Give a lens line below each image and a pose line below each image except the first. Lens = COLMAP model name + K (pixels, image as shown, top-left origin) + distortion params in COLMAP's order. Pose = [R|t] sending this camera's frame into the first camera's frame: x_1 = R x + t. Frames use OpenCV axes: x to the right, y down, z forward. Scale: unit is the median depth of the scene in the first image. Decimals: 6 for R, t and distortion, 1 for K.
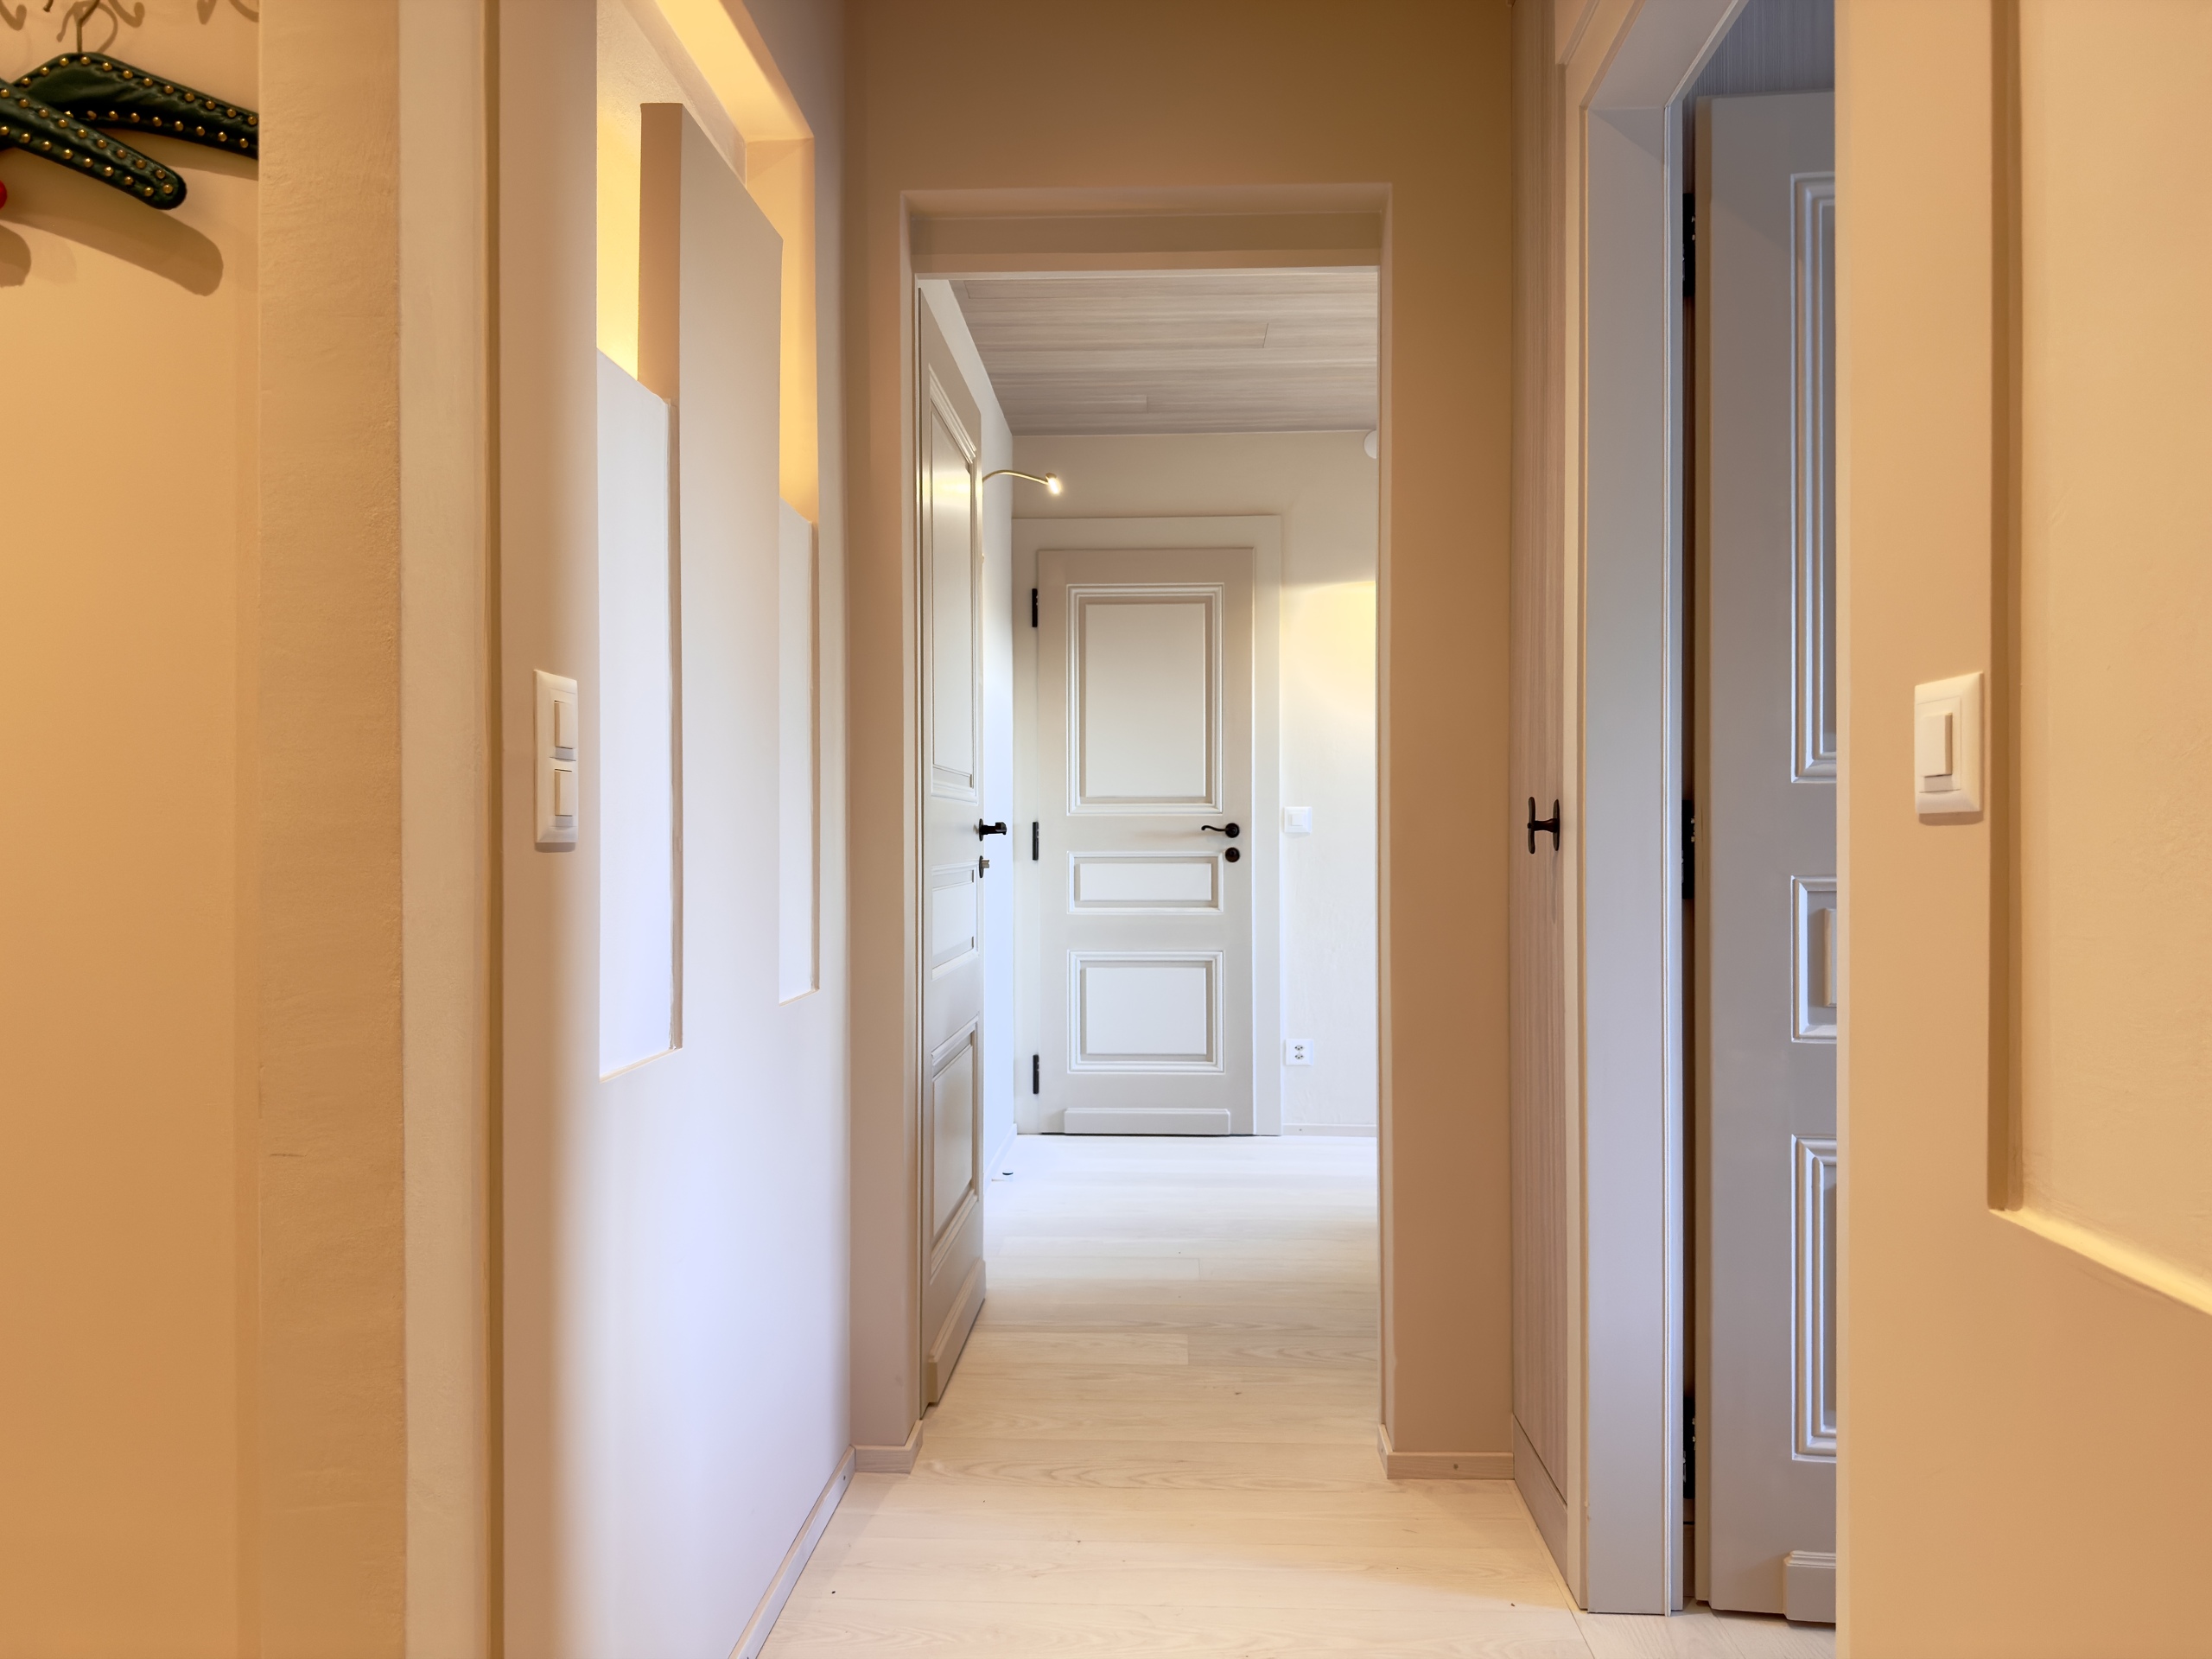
lens RADIAL K [[1548.8, 0, 1106.0], [0, 1548.8, 829.5], [0, 0, 1]] dist [0.100311, -0.126107]
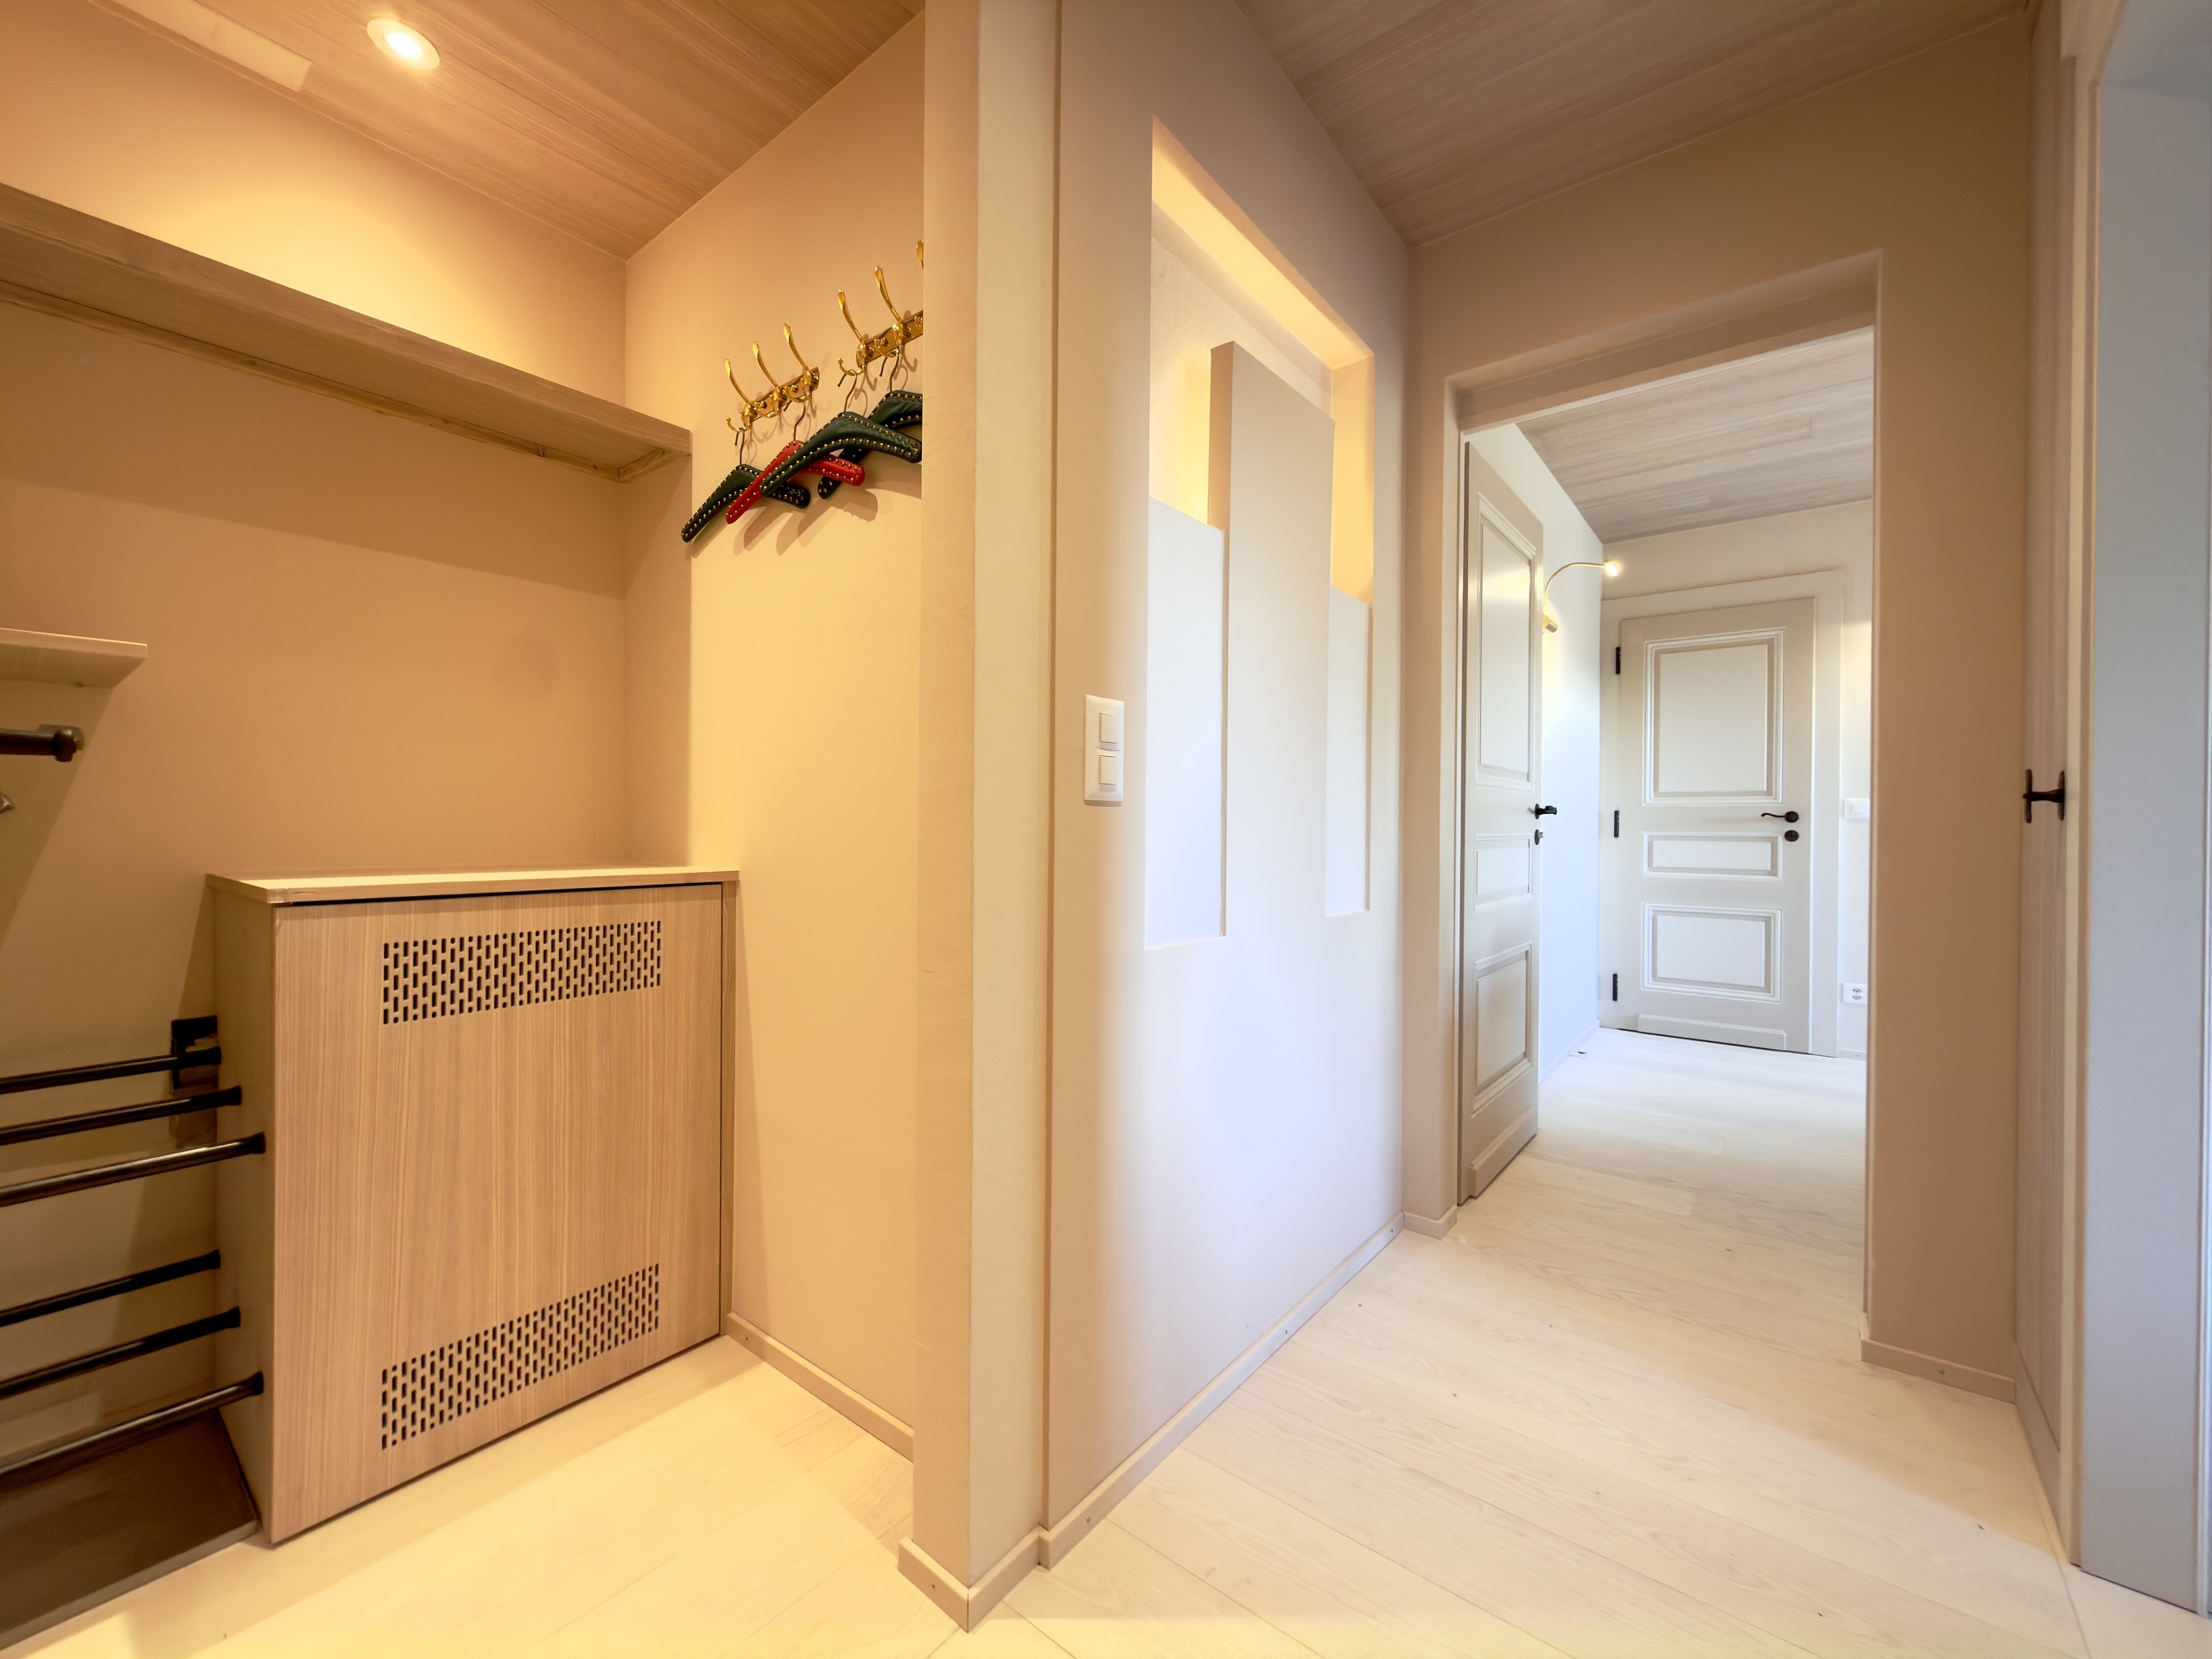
lens RADIAL K [[890.3, 0, 1099.4], [0, 890.3, 822.6], [0, 0, 1]] dist [-0.000817, 0.004237]
pose [[0.813407, 0.007319, -0.581649, 0.084797], [-0.006564, 0.999973, 0.003404, 0.012734], [0.581658, 0.001049, 0.813433, 0.108986]]
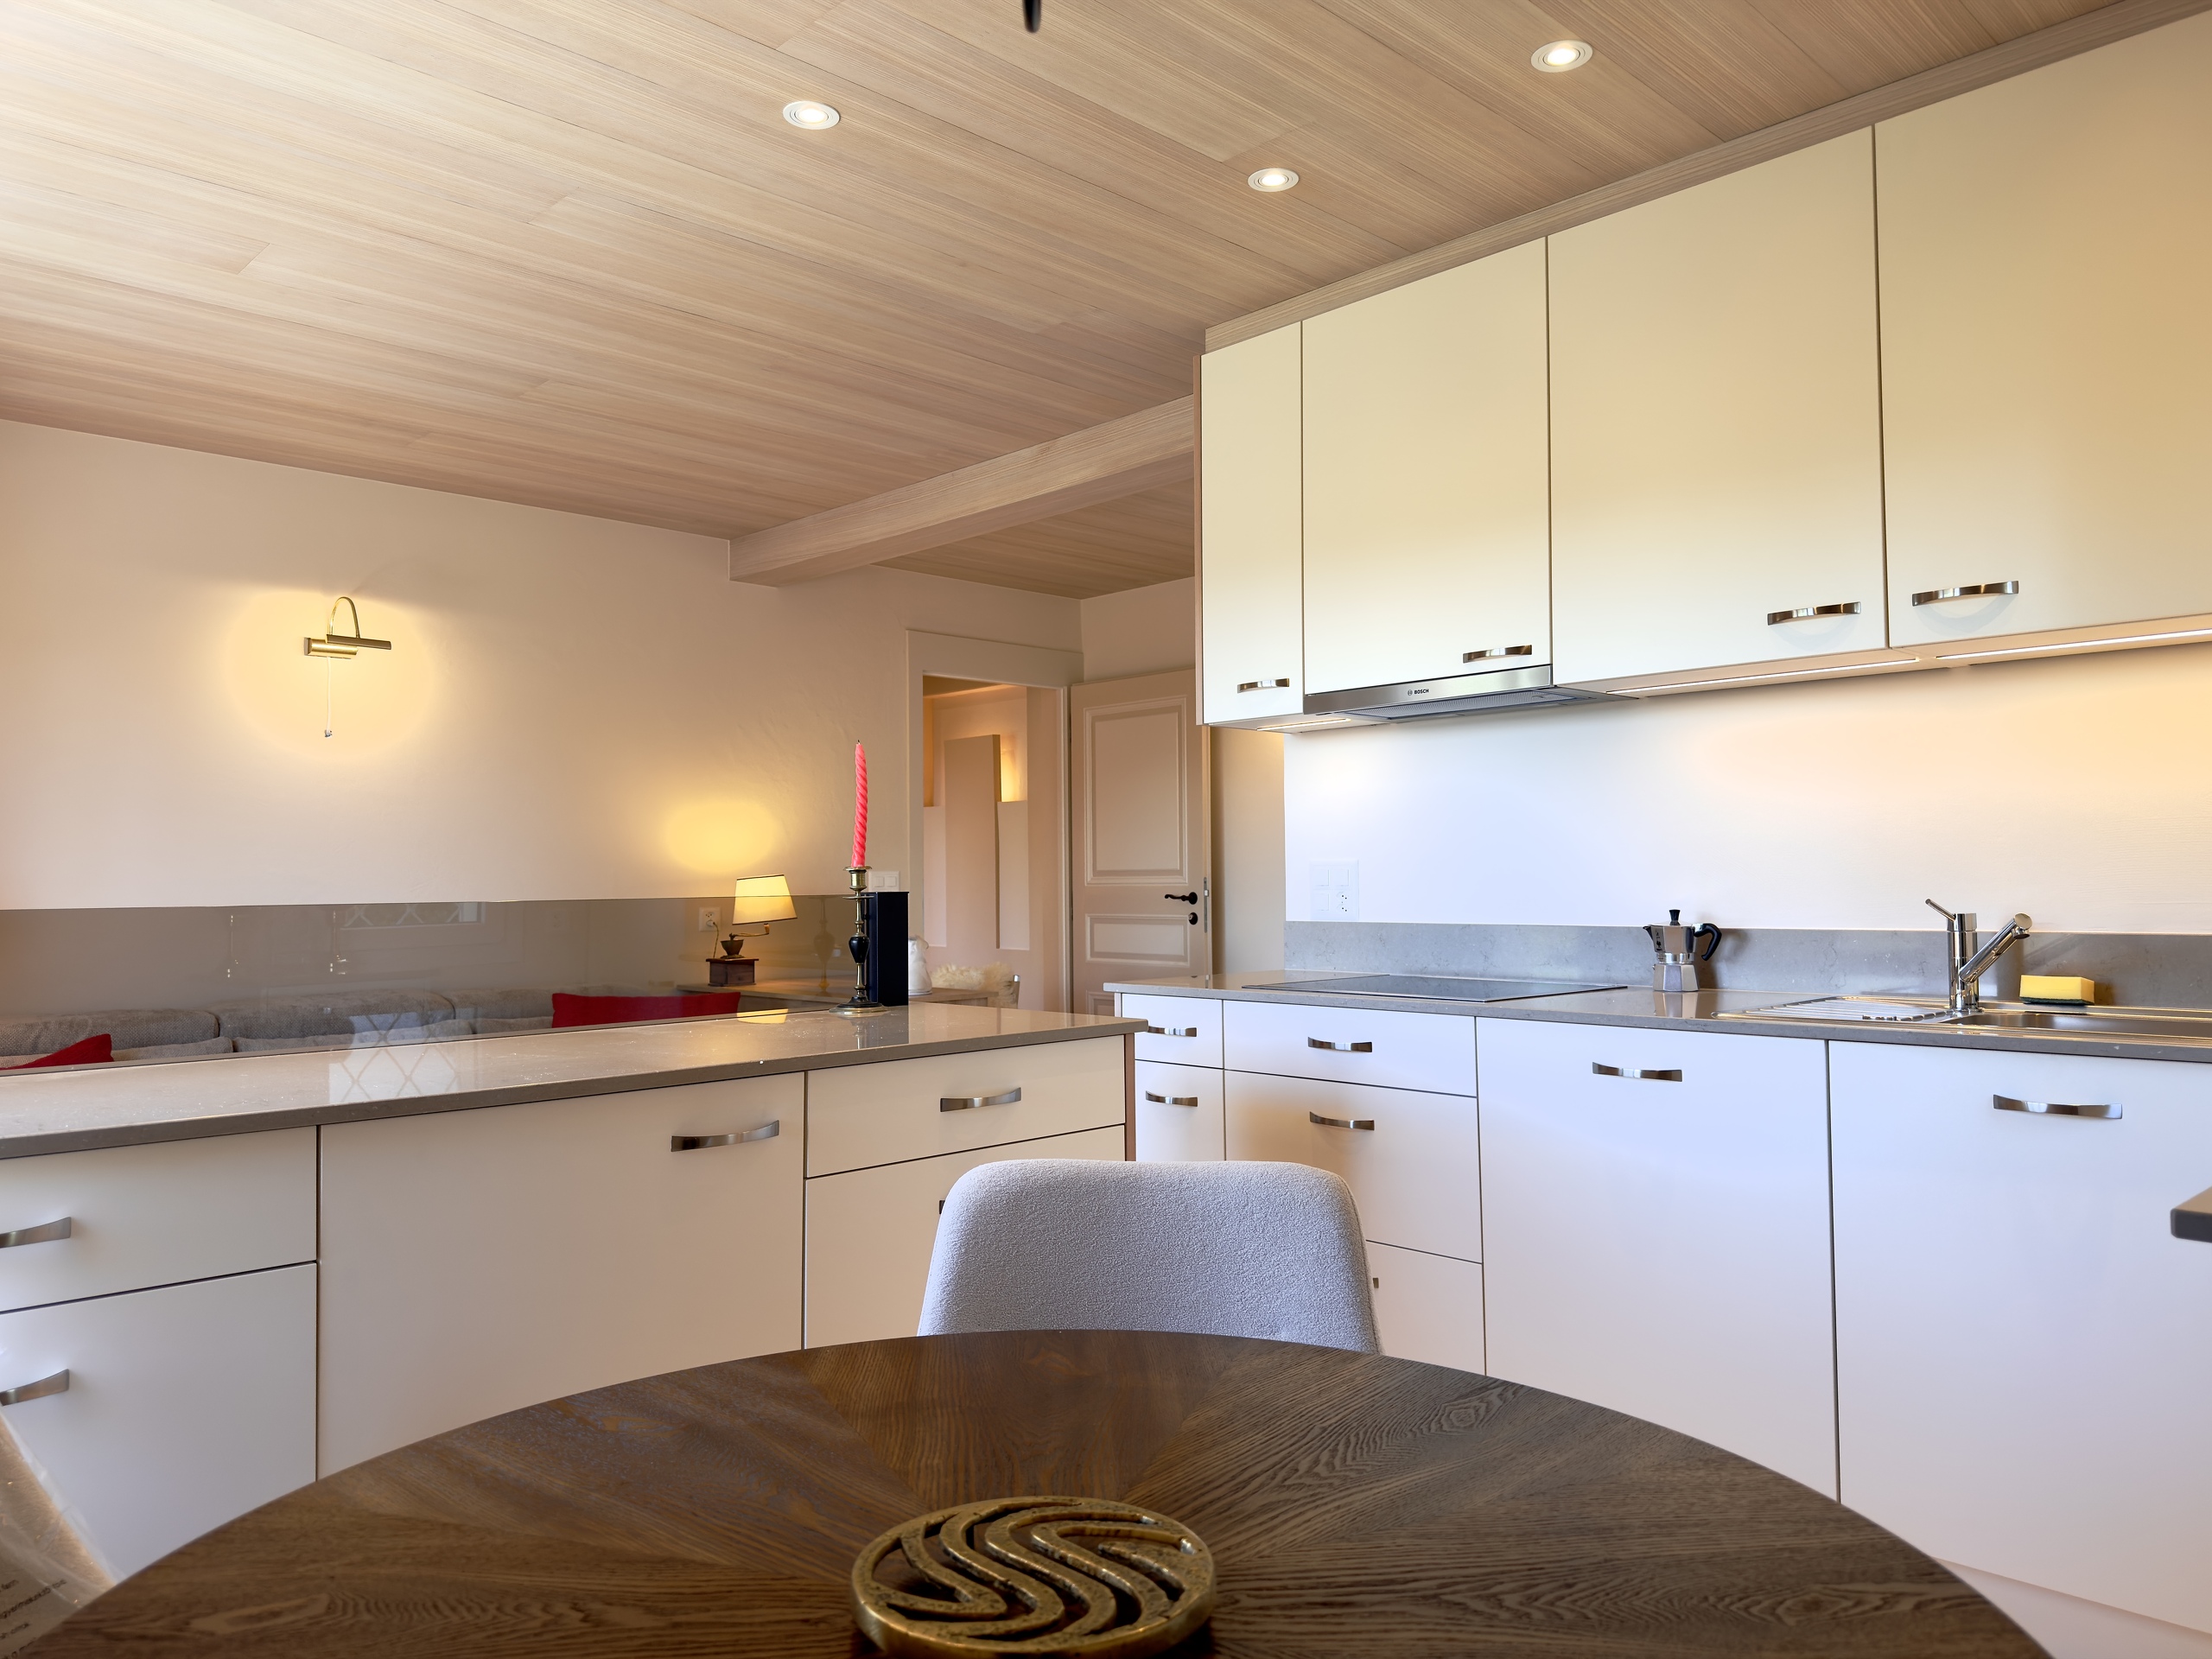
lens RADIAL K [[1548.8, 0, 1106.0], [0, 1548.8, 829.5], [0, 0, 1]] dist [0.100311, -0.126107]
pose [[0.729582, -0.029023, -0.683277, 1.641599], [0.014806, 0.999535, -0.026647, -0.041797], [0.683733, 0.009325, 0.729673, 0.150968]]
